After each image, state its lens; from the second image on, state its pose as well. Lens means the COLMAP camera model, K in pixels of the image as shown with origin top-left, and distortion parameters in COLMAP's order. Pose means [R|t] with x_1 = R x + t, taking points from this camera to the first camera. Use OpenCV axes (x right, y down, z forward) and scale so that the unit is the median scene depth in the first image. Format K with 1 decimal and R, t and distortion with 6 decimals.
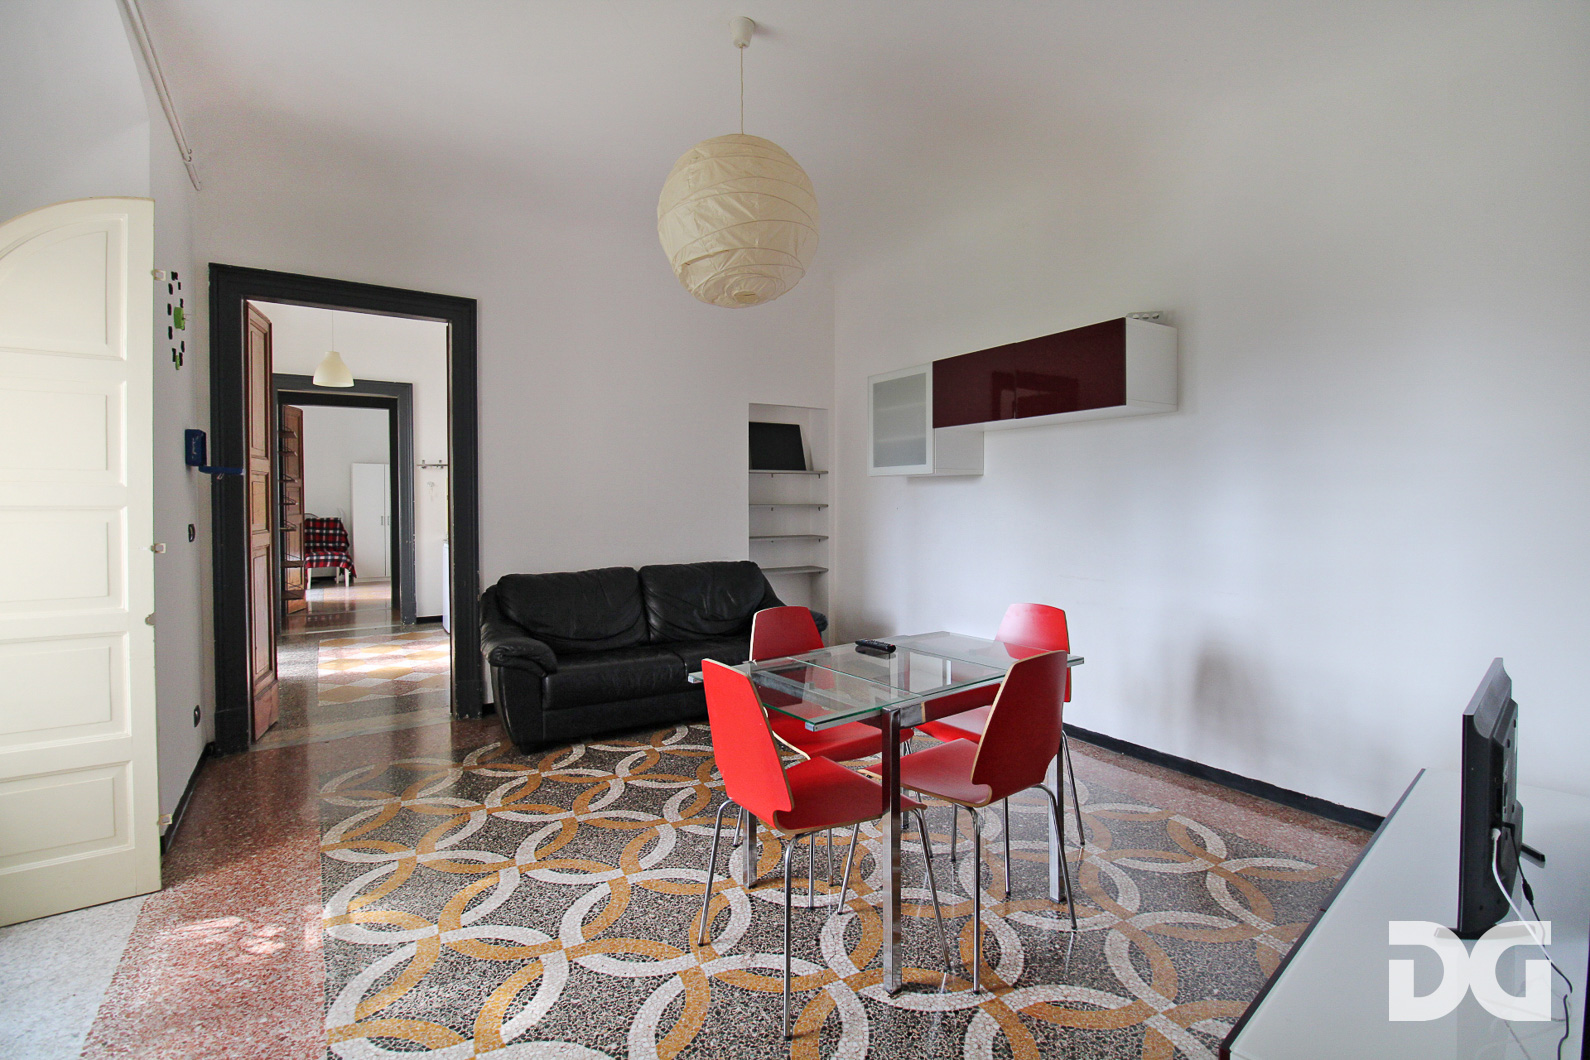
lens RADIAL K [[755.8, 0, 806.0], [0, 755.8, 505.8], [0, 0, 1]] dist [-0.022863, -0.000718]
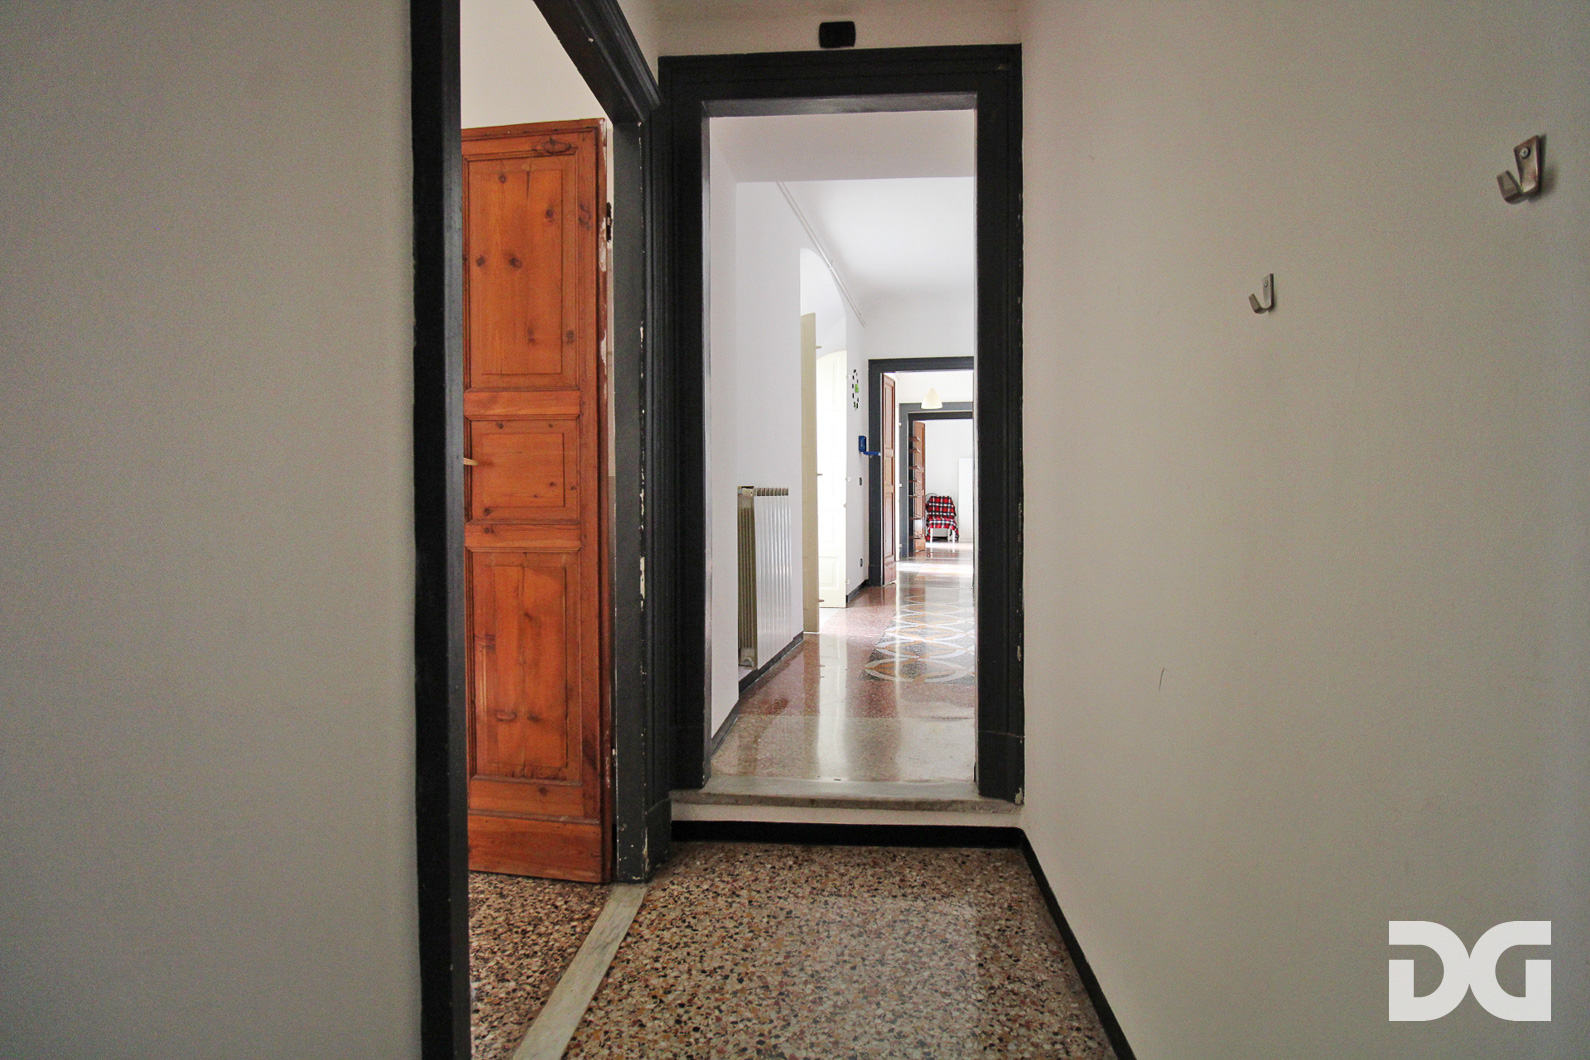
lens RADIAL K [[755.8, 0, 806.0], [0, 755.8, 505.8], [0, 0, 1]] dist [-0.022863, -0.000718]
pose [[0.708535, 0.008709, -0.705621, 0.495460], [-0.008051, 0.999959, 0.004257, 0.074216], [0.705629, 0.002665, 0.708576, -0.545412]]
